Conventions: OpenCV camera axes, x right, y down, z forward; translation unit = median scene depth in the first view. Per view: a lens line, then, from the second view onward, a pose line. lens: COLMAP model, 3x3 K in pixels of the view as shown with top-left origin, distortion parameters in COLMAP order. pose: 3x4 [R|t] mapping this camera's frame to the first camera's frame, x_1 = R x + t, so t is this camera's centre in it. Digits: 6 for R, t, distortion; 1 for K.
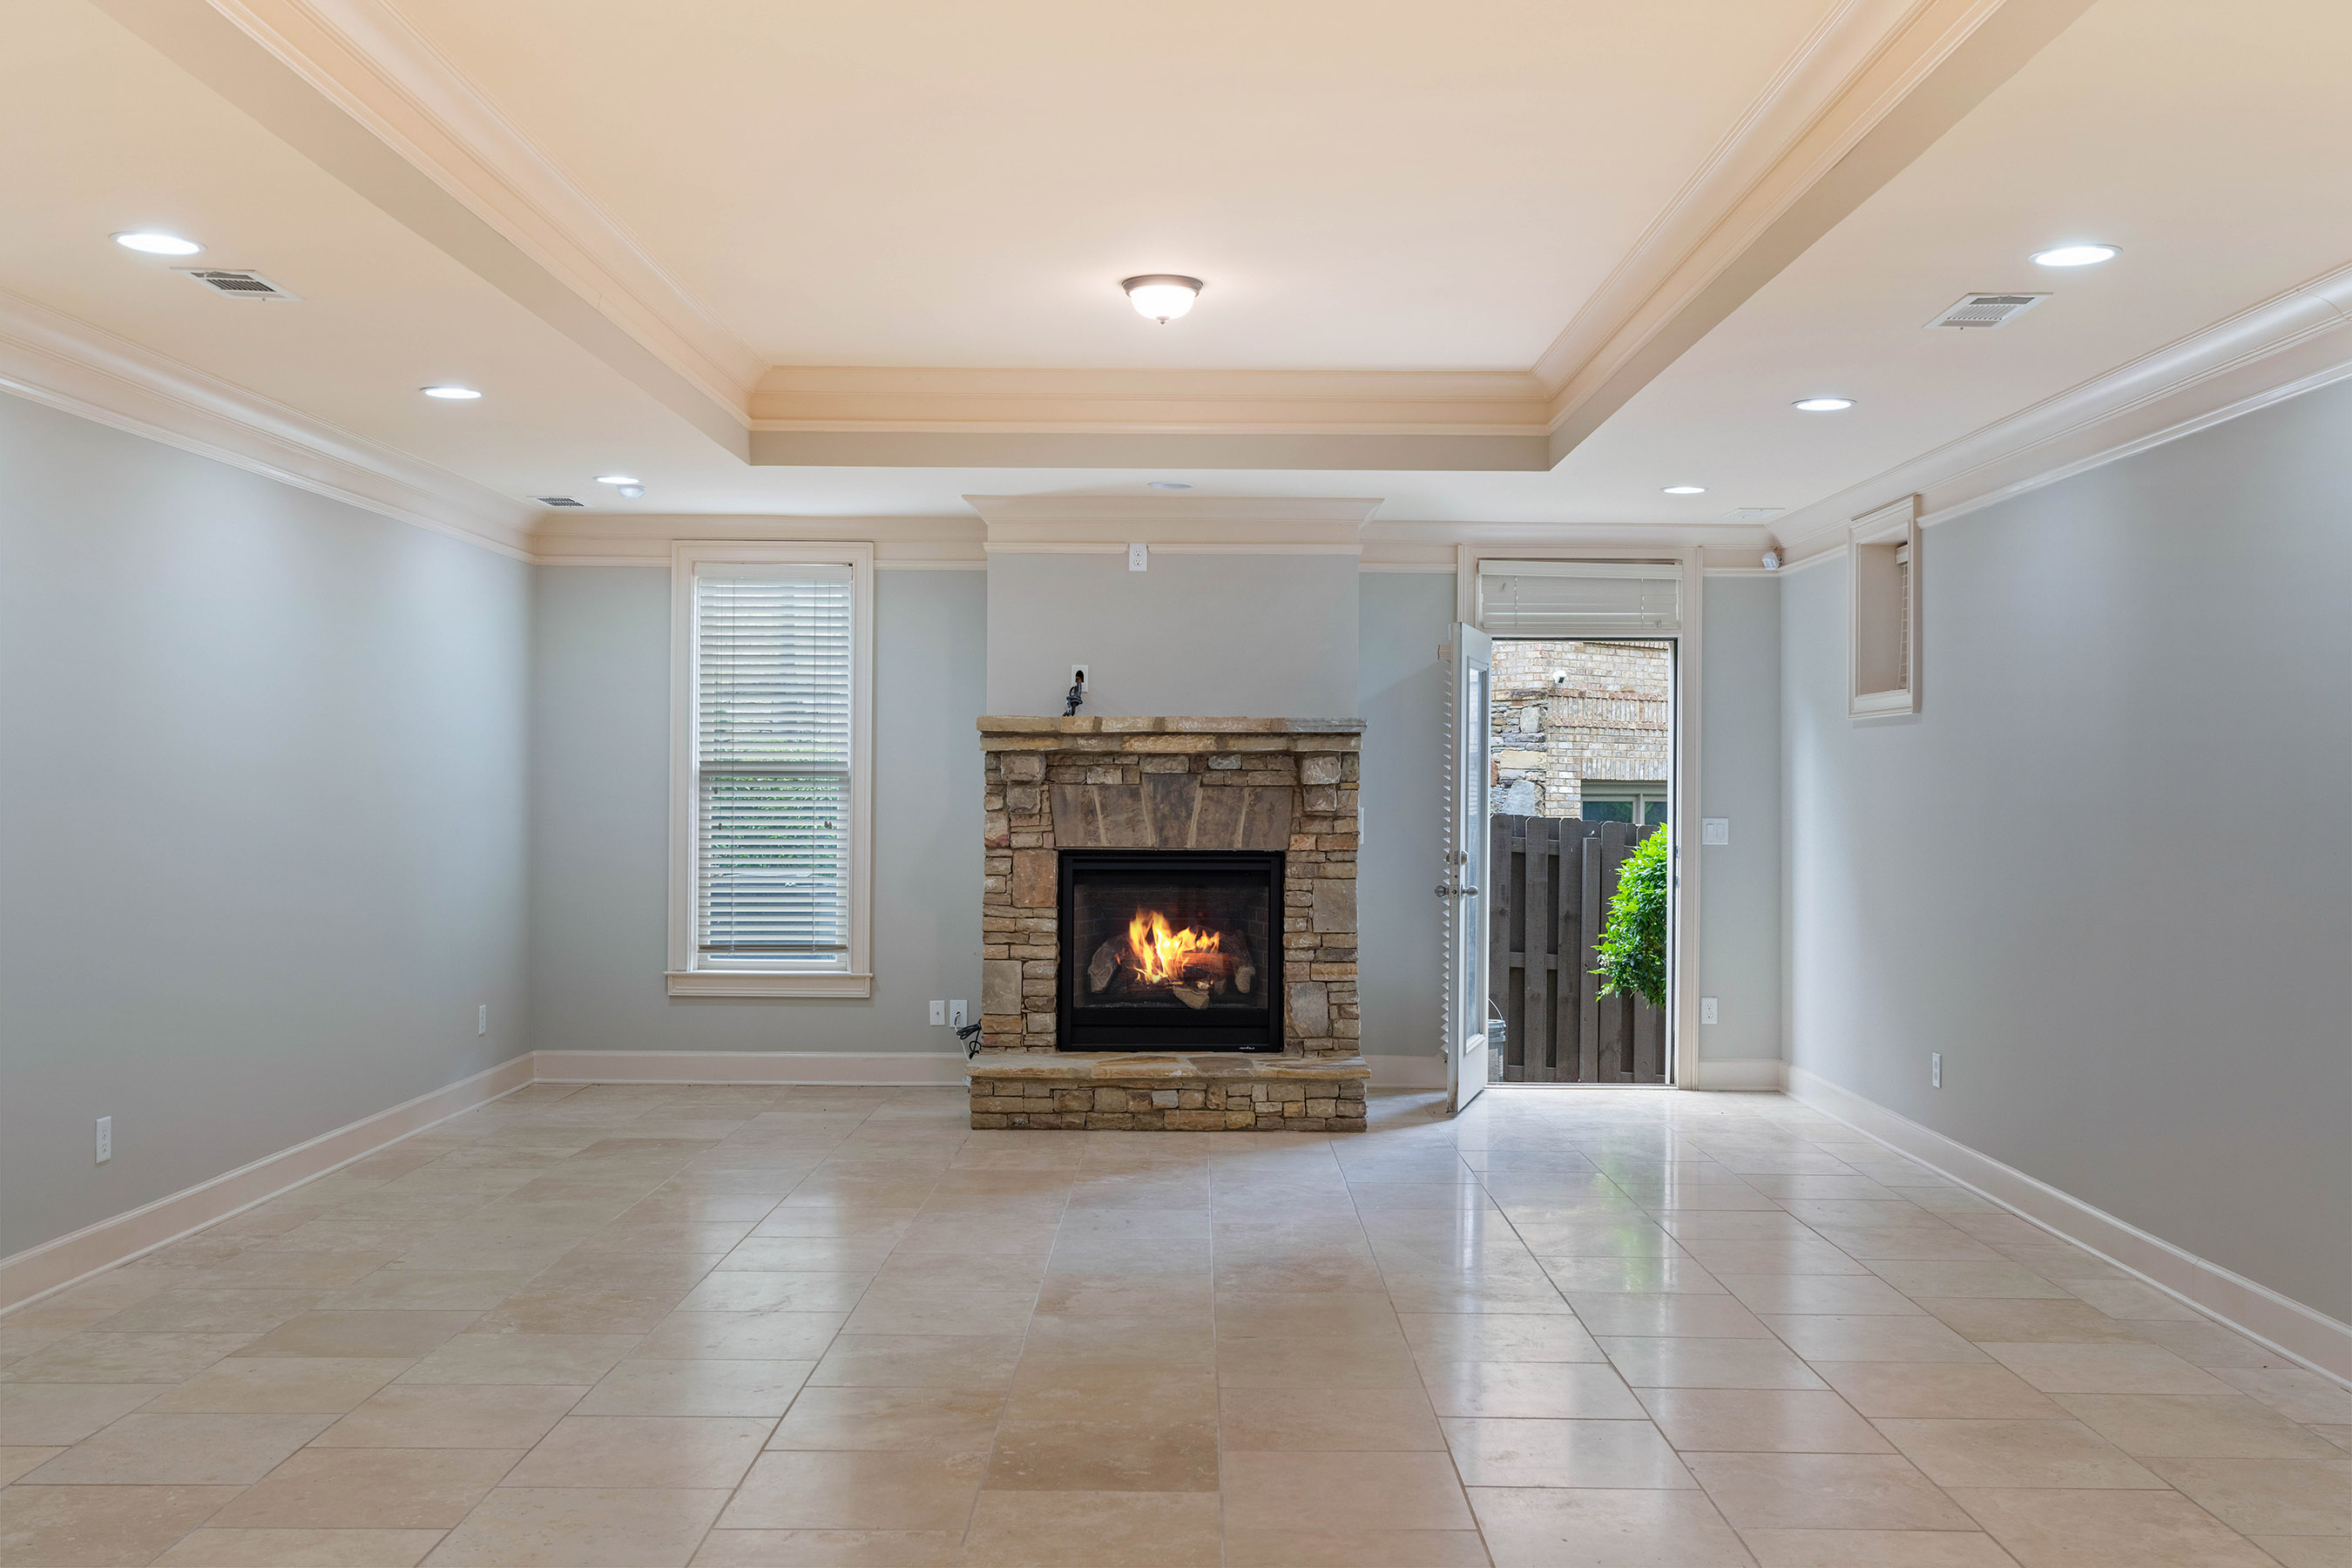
lens RADIAL K [[2132.5, 0, 1180.6], [0, 2132.5, 791.4], [0, 0, 1]] dist [-0.011455, 0.000000]
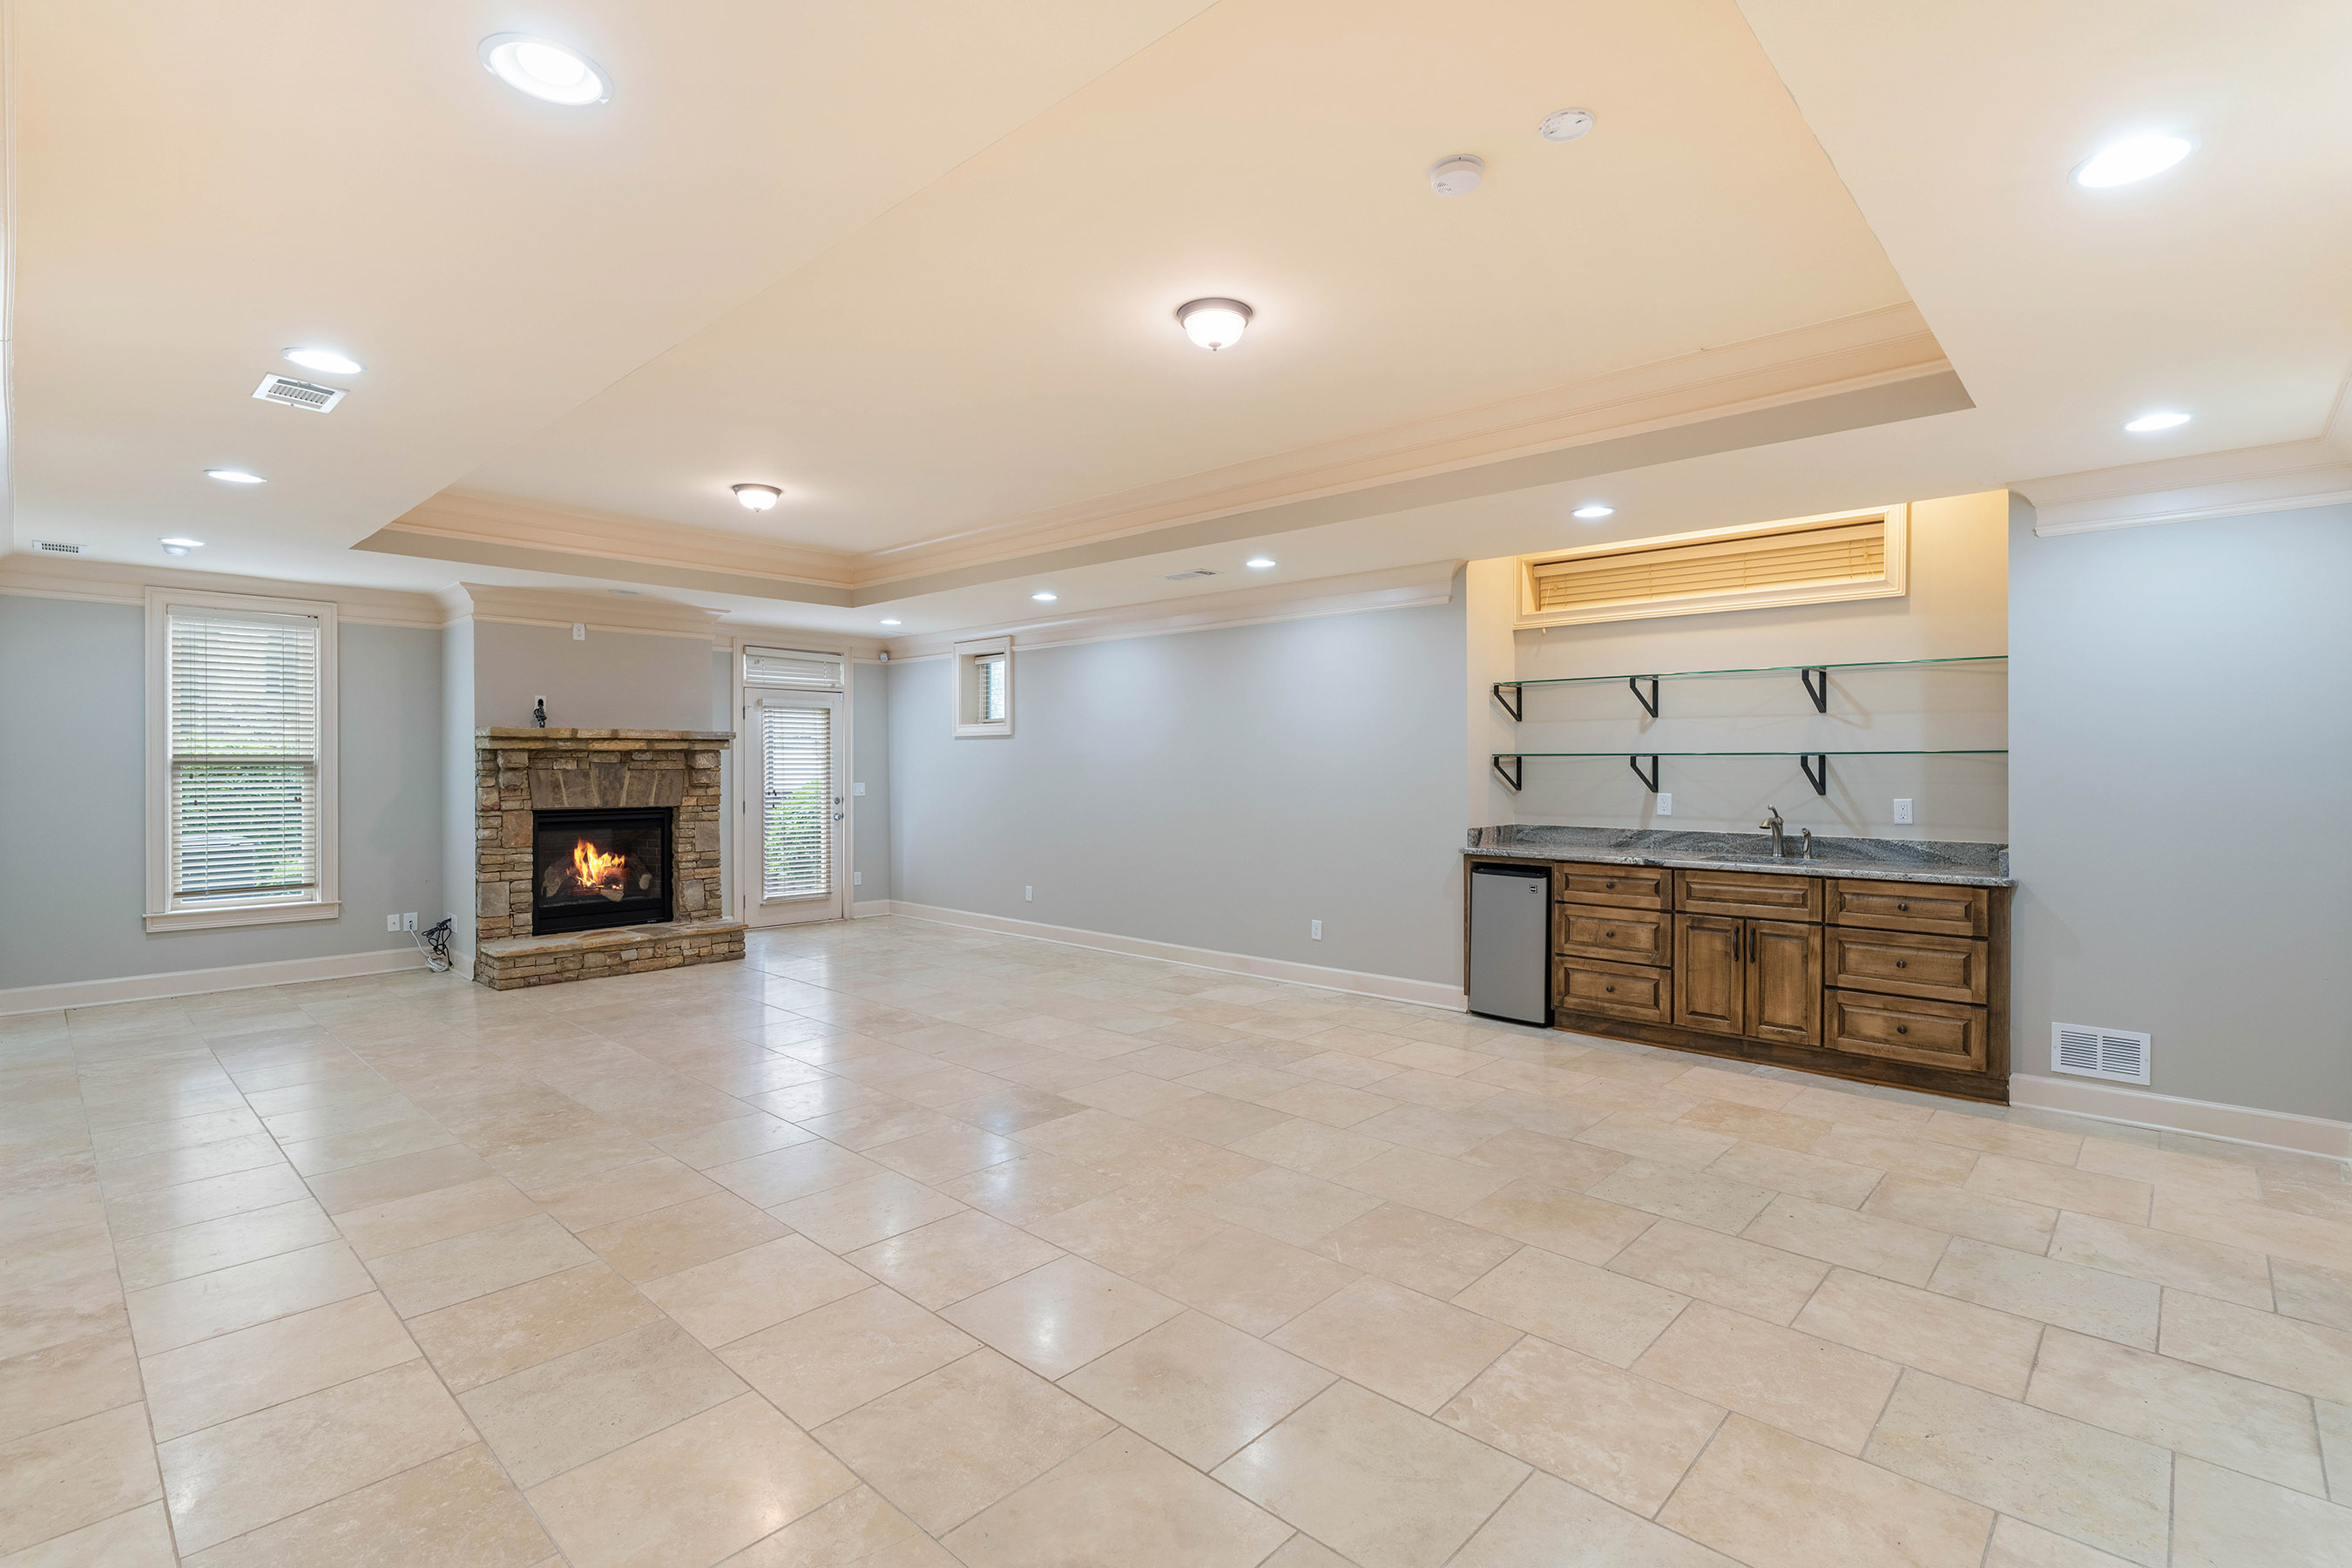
lens RADIAL K [[1076.9, 0, 1177.6], [0, 1076.9, 766.4], [0, 0, 1]] dist [-0.001078, 0.000826]
pose [[0.686238, -0.008213, 0.727331, -0.314541], [0.006129, 0.999966, 0.005508, -0.007248], [-0.727352, 0.000678, 0.686265, 0.091539]]
